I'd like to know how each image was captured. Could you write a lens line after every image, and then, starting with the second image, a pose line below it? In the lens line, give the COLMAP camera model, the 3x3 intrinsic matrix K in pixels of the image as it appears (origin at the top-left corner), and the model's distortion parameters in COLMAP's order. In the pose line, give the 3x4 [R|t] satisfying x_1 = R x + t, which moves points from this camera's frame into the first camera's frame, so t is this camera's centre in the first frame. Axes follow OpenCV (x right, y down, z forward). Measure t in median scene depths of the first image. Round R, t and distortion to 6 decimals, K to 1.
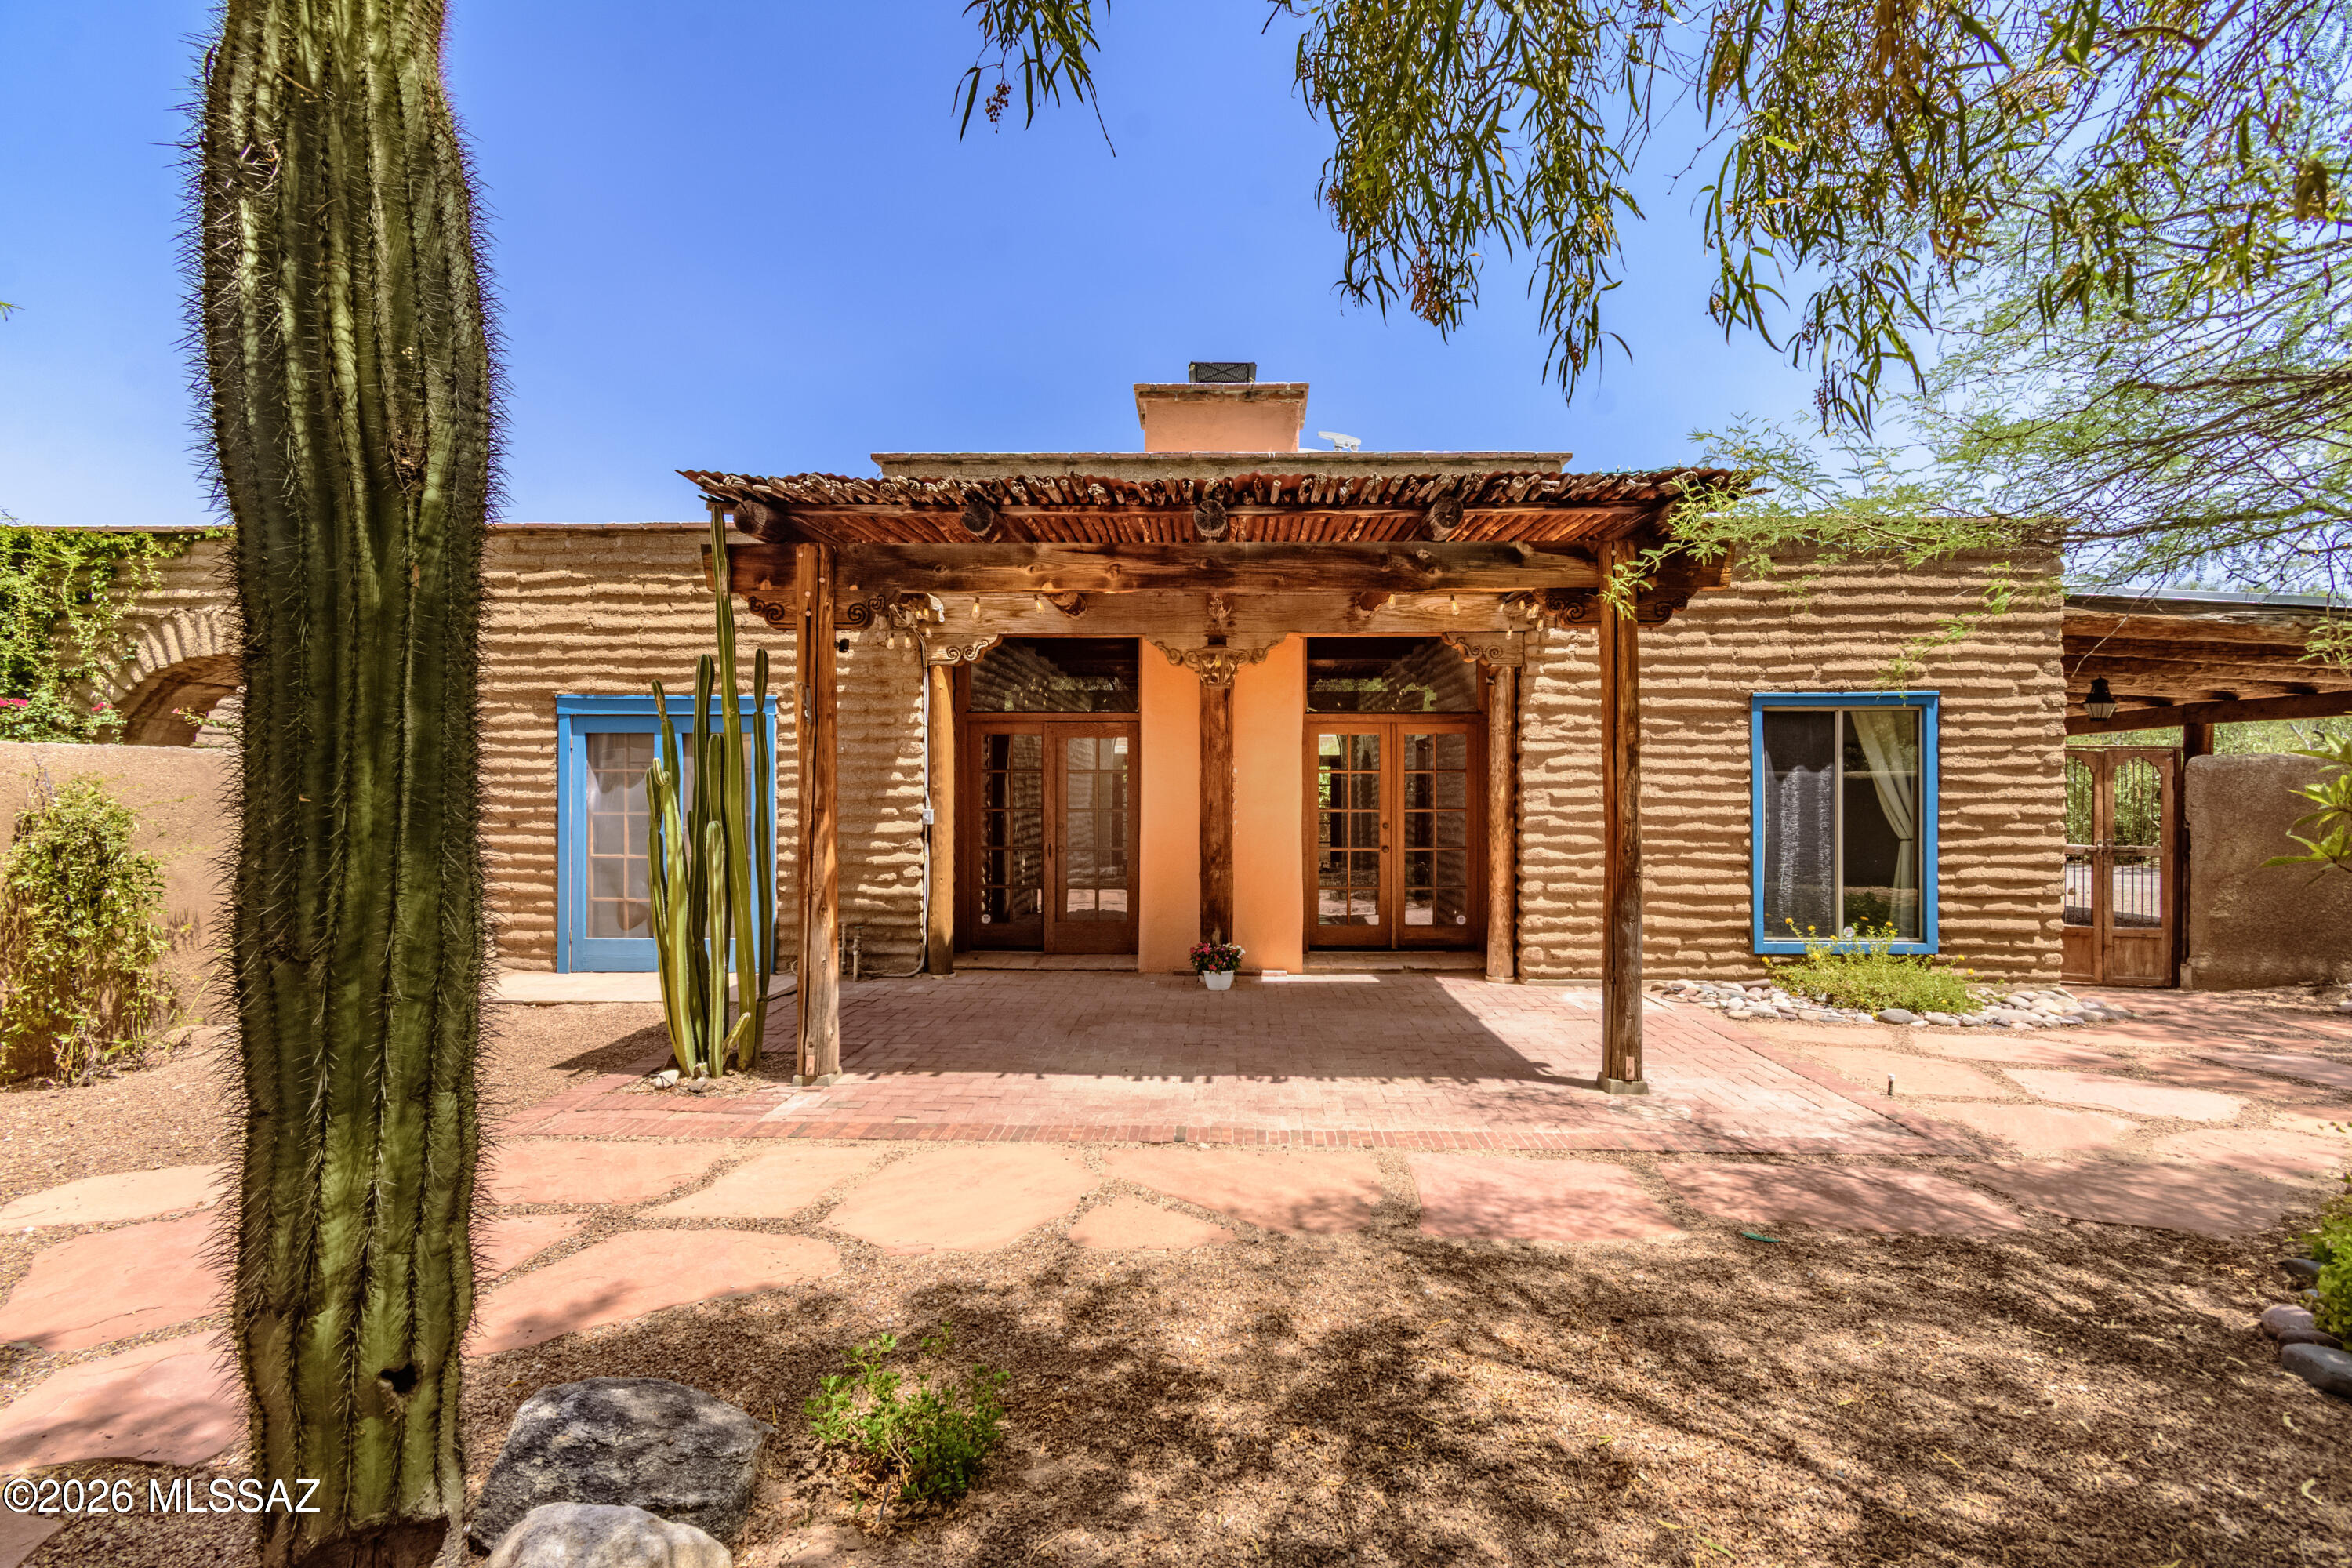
lens RADIAL K [[1063.5, 0, 1179.9], [0, 1063.5, 792.0], [0, 0, 1]] dist [0.004844, -0.001992]
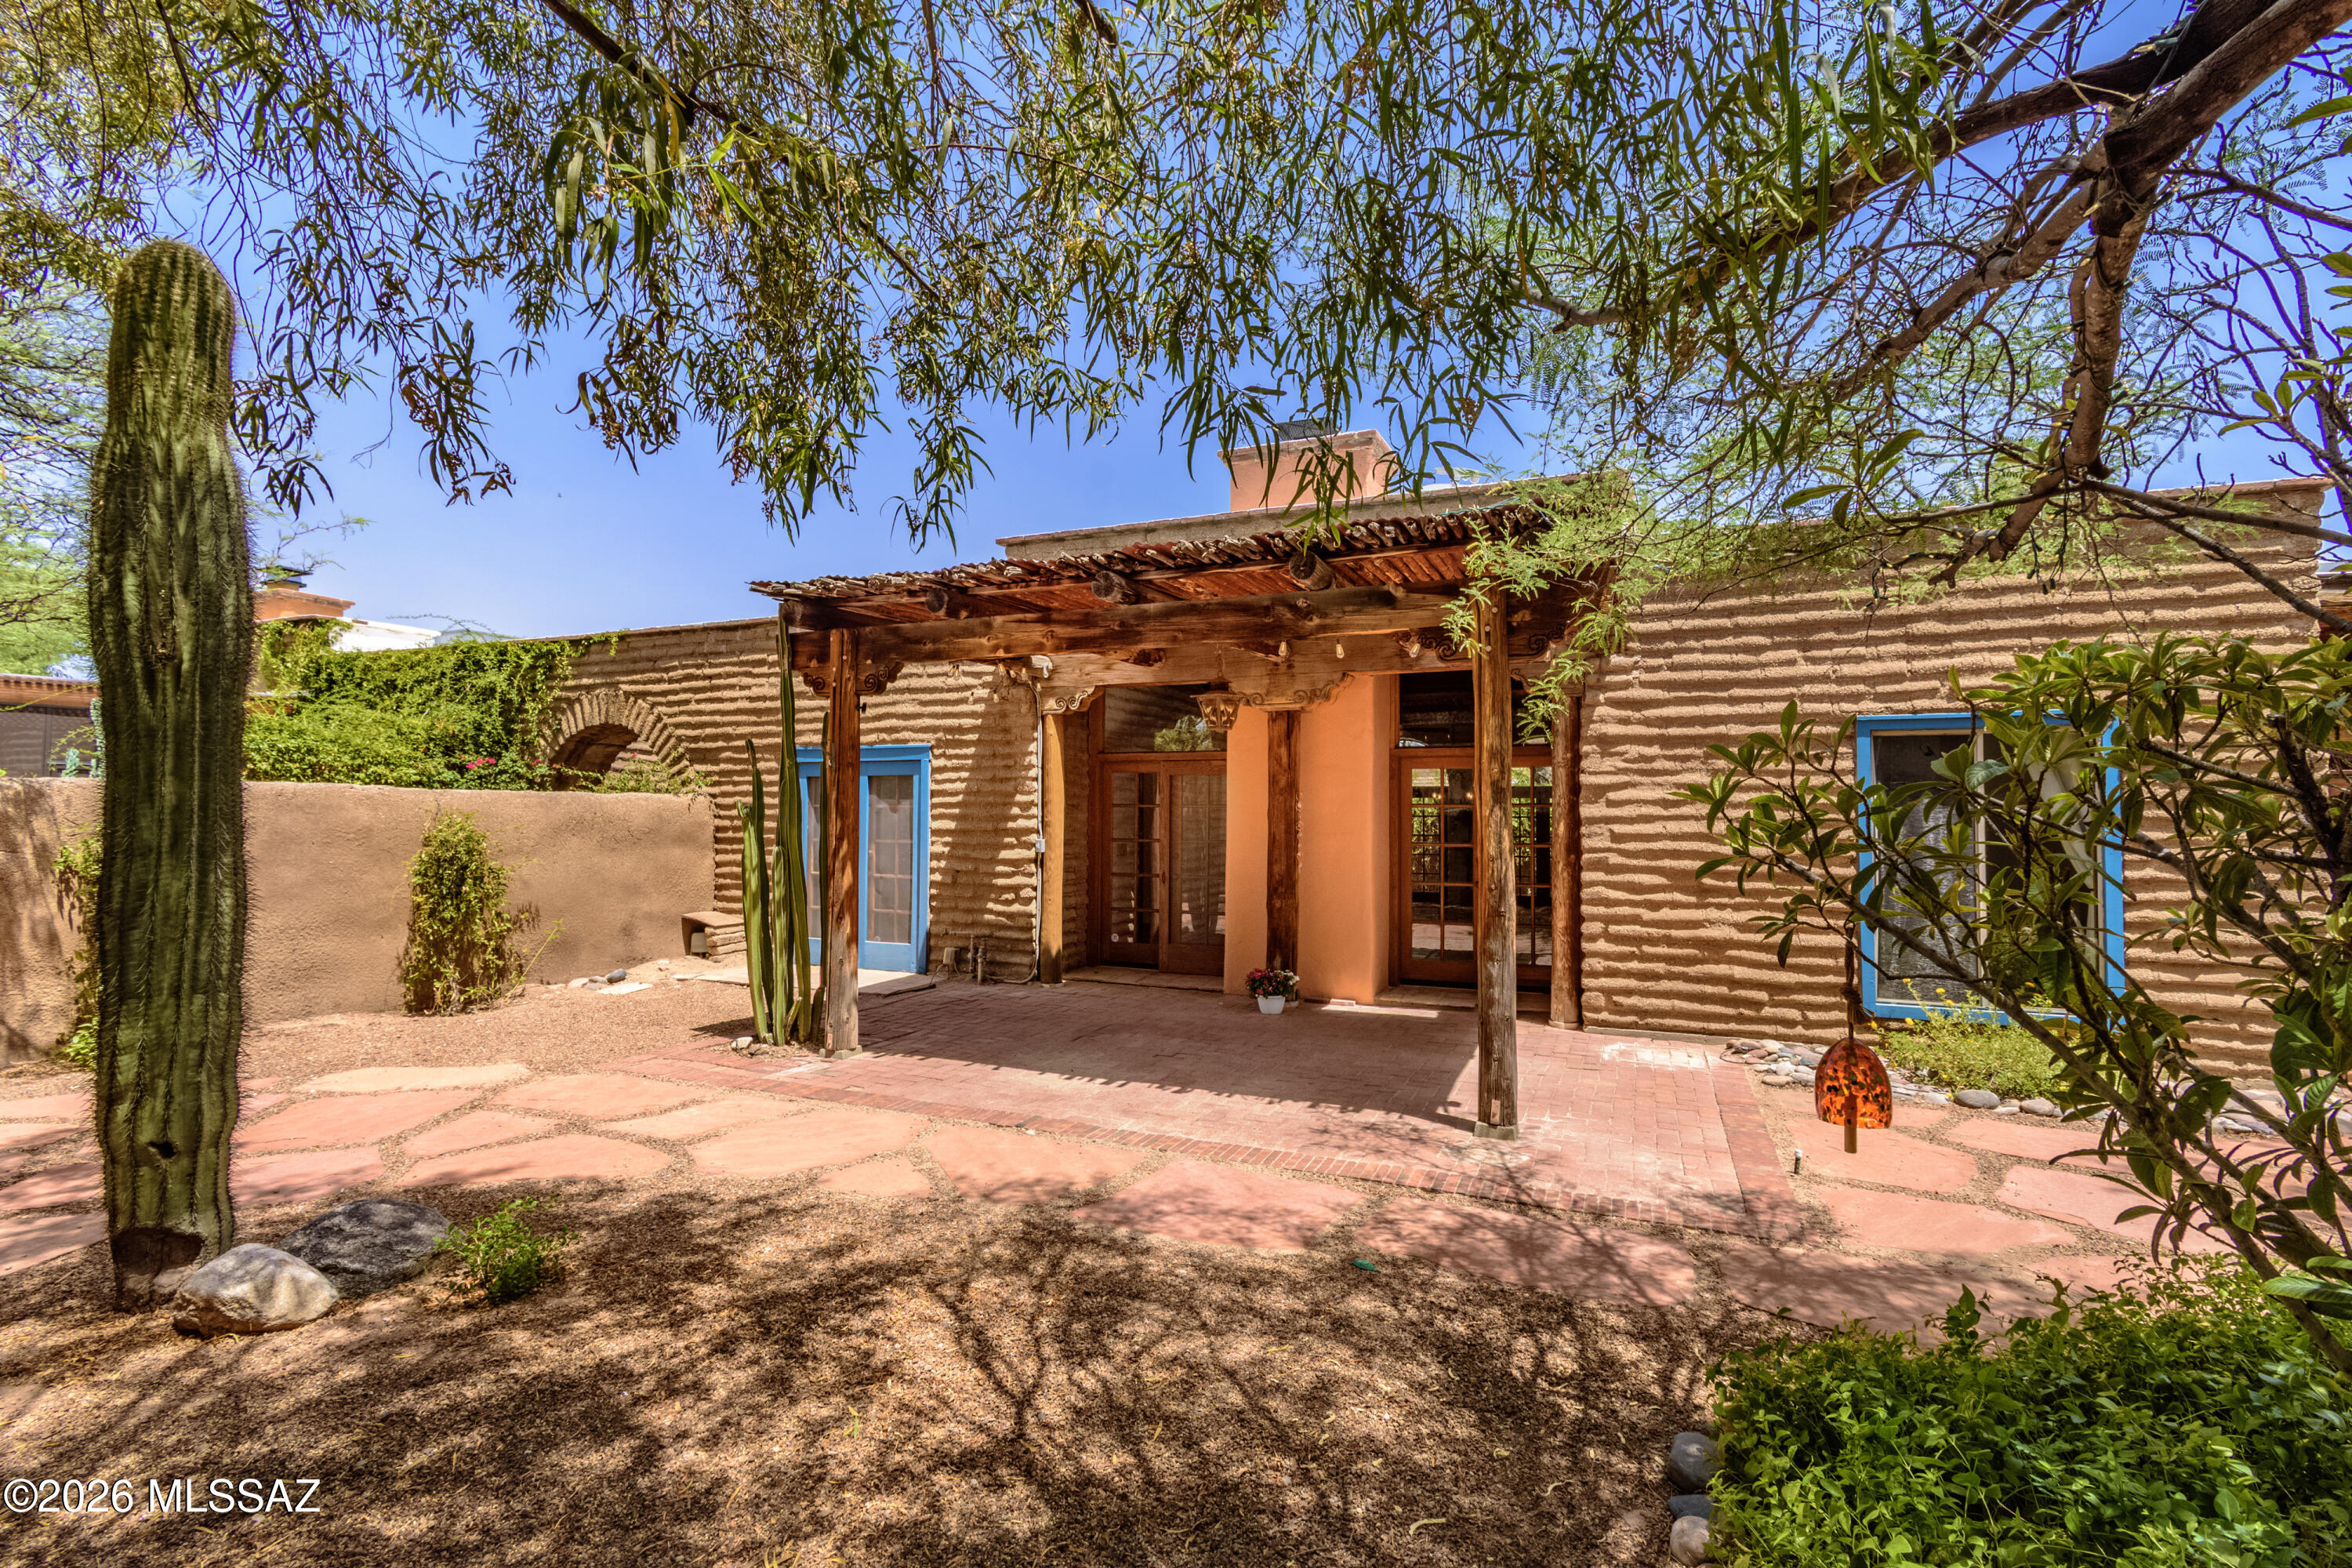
lens RADIAL K [[1063.5, 0, 1194.4], [0, 1063.5, 786.2], [0, 0, 1]] dist [0.004844, -0.001992]
pose [[0.928824, -0.007781, -0.370440, 0.498398], [-0.004864, 0.999437, -0.033187, -0.005220], [0.370489, 0.032627, 0.928264, -0.017495]]
